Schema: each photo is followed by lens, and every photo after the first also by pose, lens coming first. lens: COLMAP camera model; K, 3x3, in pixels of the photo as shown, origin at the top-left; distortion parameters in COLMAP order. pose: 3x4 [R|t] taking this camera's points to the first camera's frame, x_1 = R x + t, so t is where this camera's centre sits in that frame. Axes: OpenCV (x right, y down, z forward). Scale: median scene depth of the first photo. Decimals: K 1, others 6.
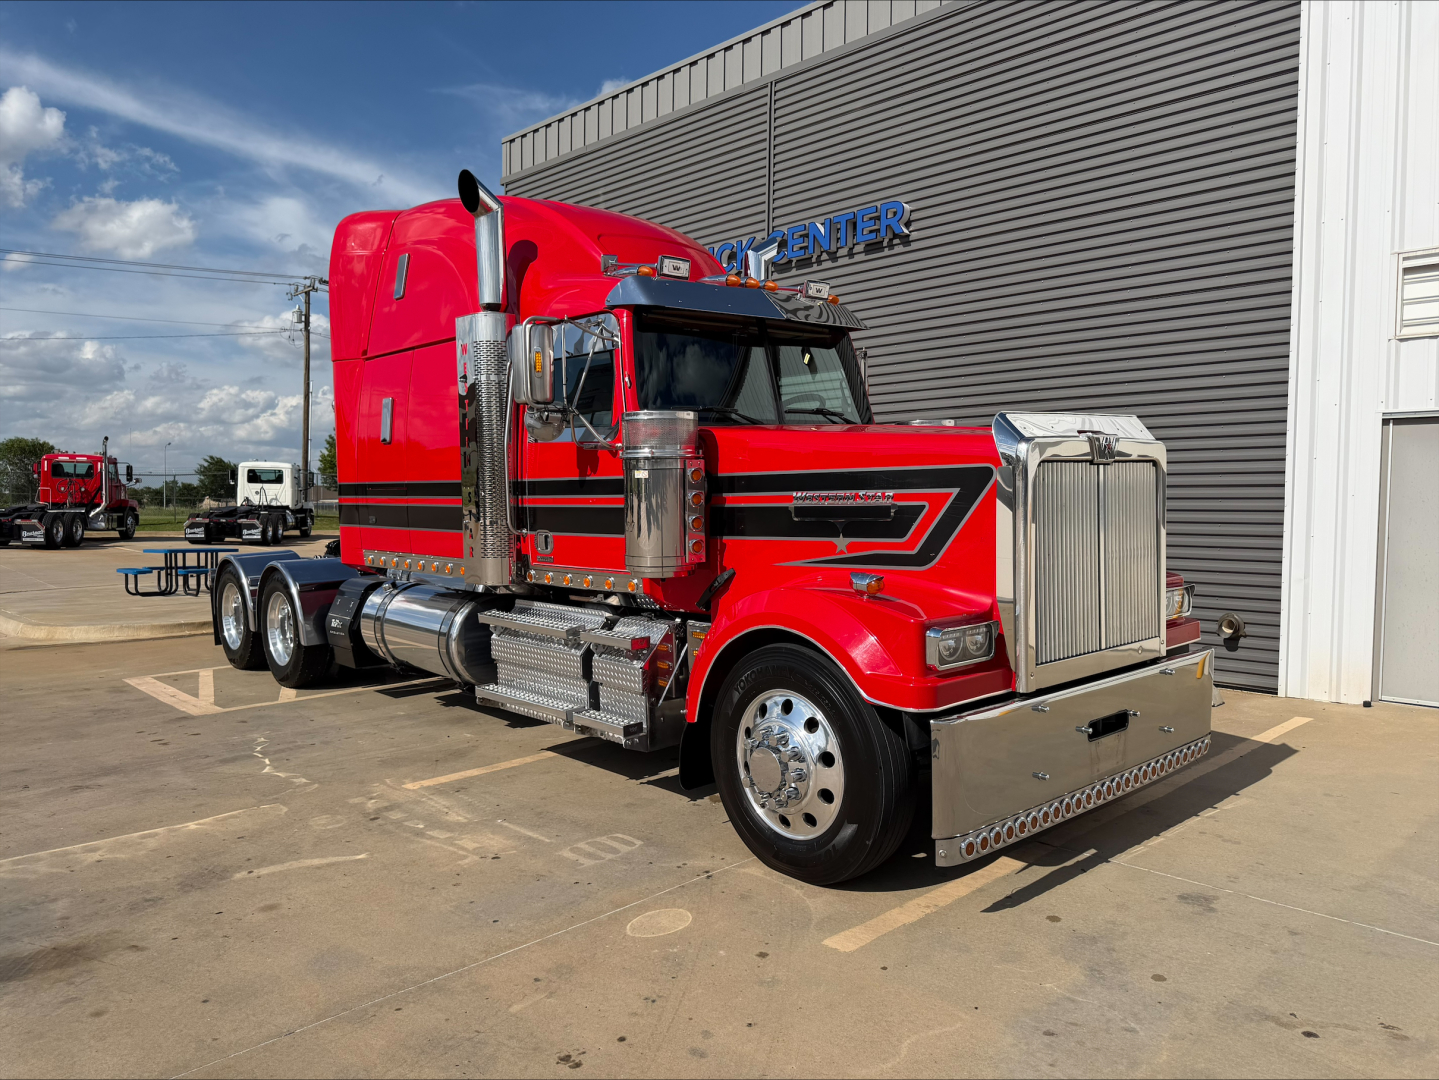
lens RADIAL K [[1019.7, 0, 711.0], [0, 1019.7, 546.5], [0, 0, 1]] dist [0.024963, -0.032747]
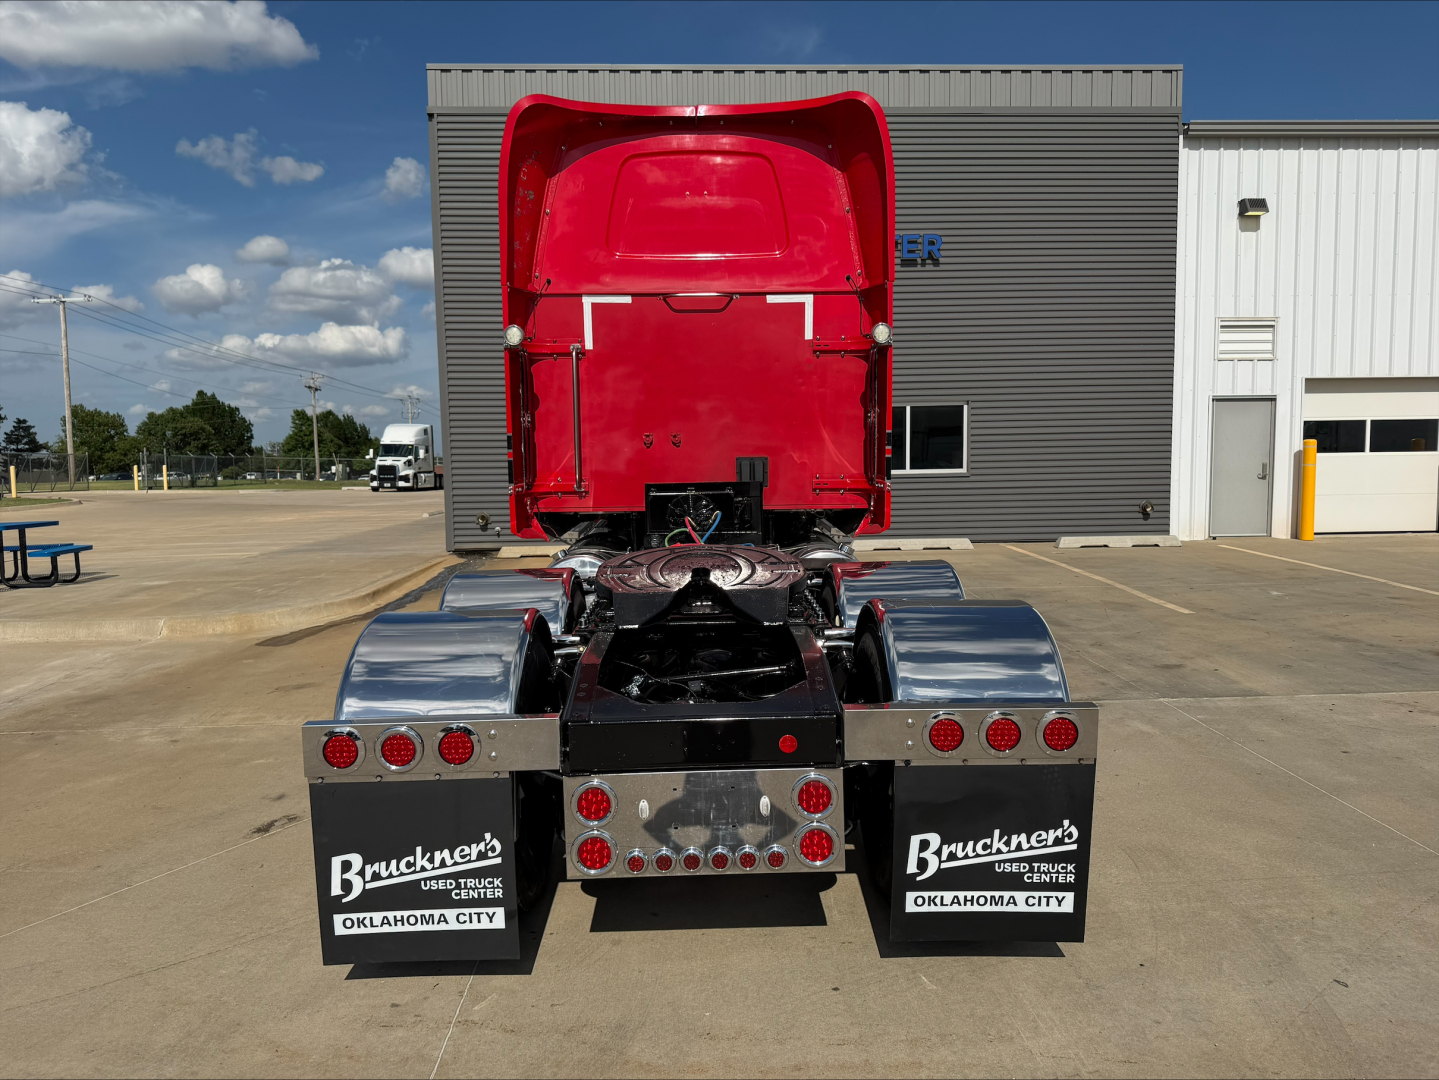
lens RADIAL K [[1026.5, 0, 719.5], [0, 1026.5, 540.0], [0, 0, 1]] dist [0.006891, -0.007303]
pose [[0.678825, -0.076286, 0.730327, -1.459823], [0.047327, 0.997066, 0.060159, -0.012475], [-0.732773, -0.006273, 0.680444, 0.310574]]
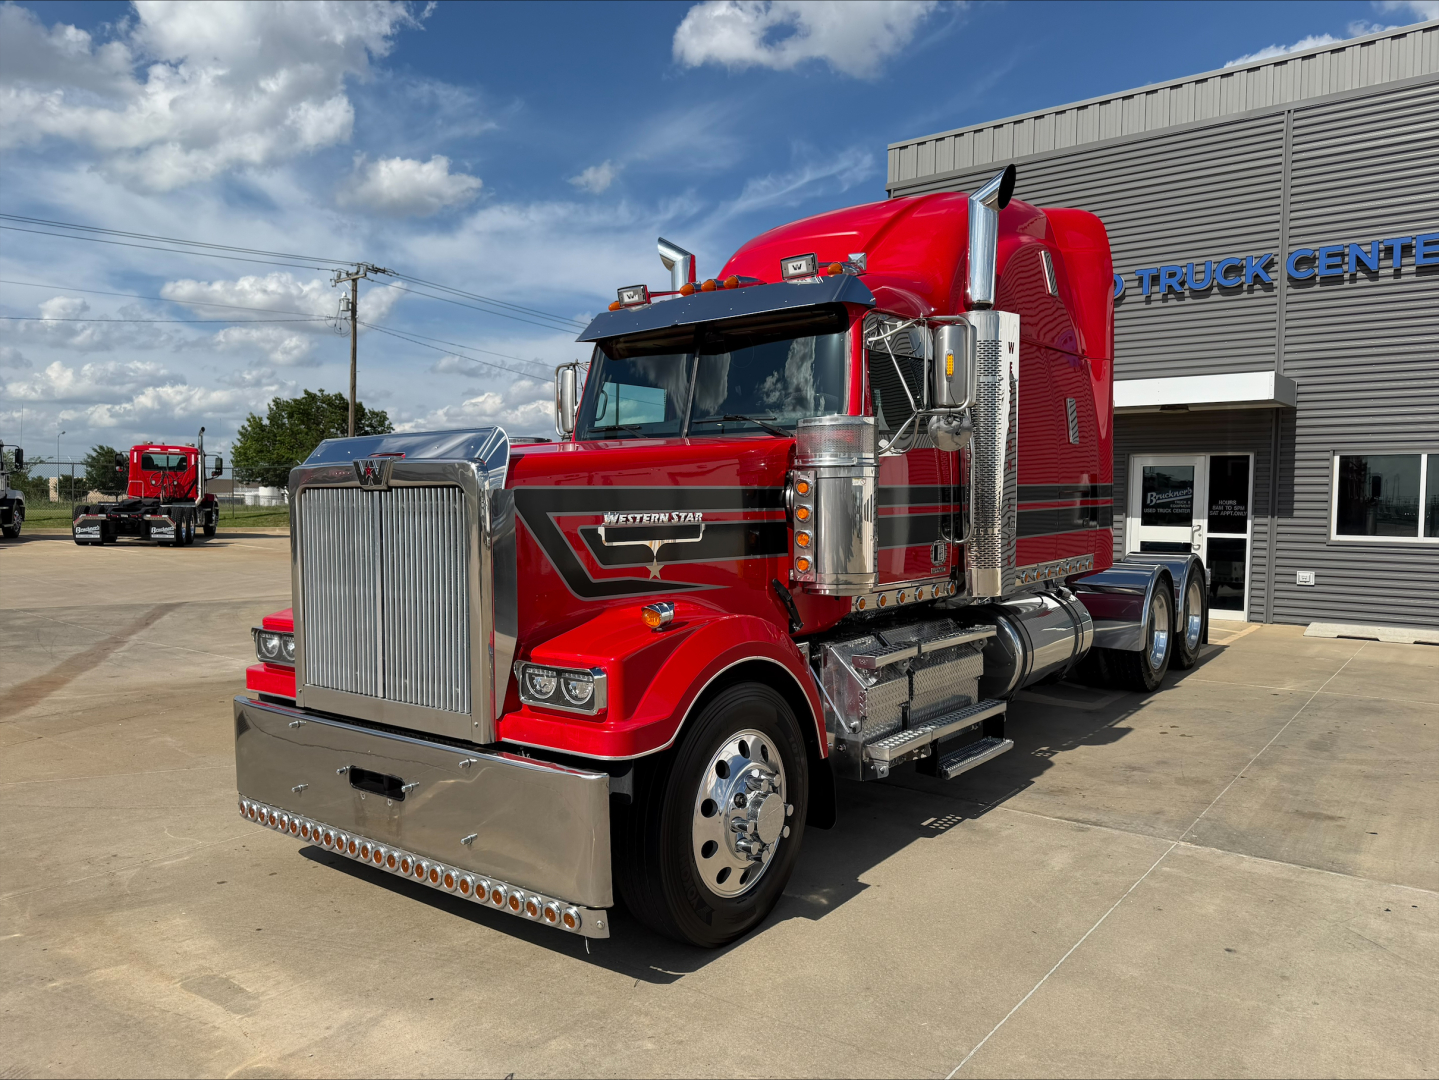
lens RADIAL K [[1019.7, 0, 711.0], [0, 1019.7, 546.5], [0, 0, 1]] dist [0.024963, -0.032747]
pose [[0.992532, 0.000779, 0.121985, -0.987694], [-0.001149, 0.999995, 0.002965, -0.002651], [-0.121982, -0.003083, 0.992528, 0.018659]]
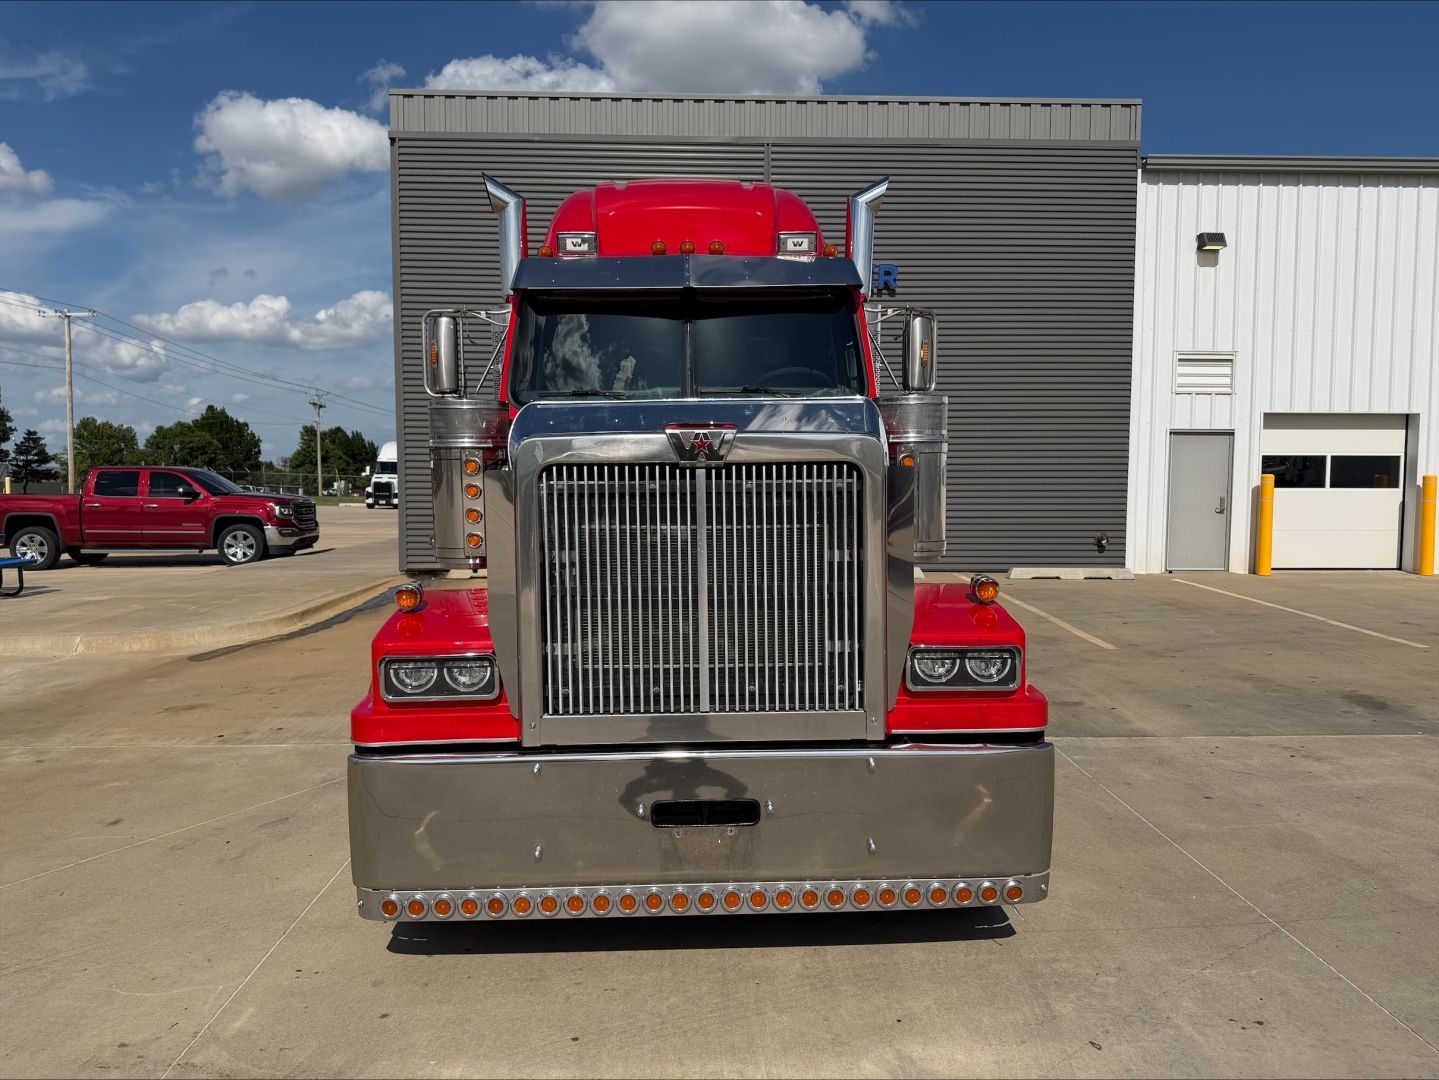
lens RADIAL K [[1017.7, 0, 713.3], [0, 1017.7, 543.4], [0, 0, 1]] dist [0.029575, -0.035757]
pose [[0.688359, -0.050919, 0.723581, -1.385083], [0.030023, 0.998678, 0.041715, -0.014352], [-0.724749, -0.006991, 0.688978, 0.244192]]
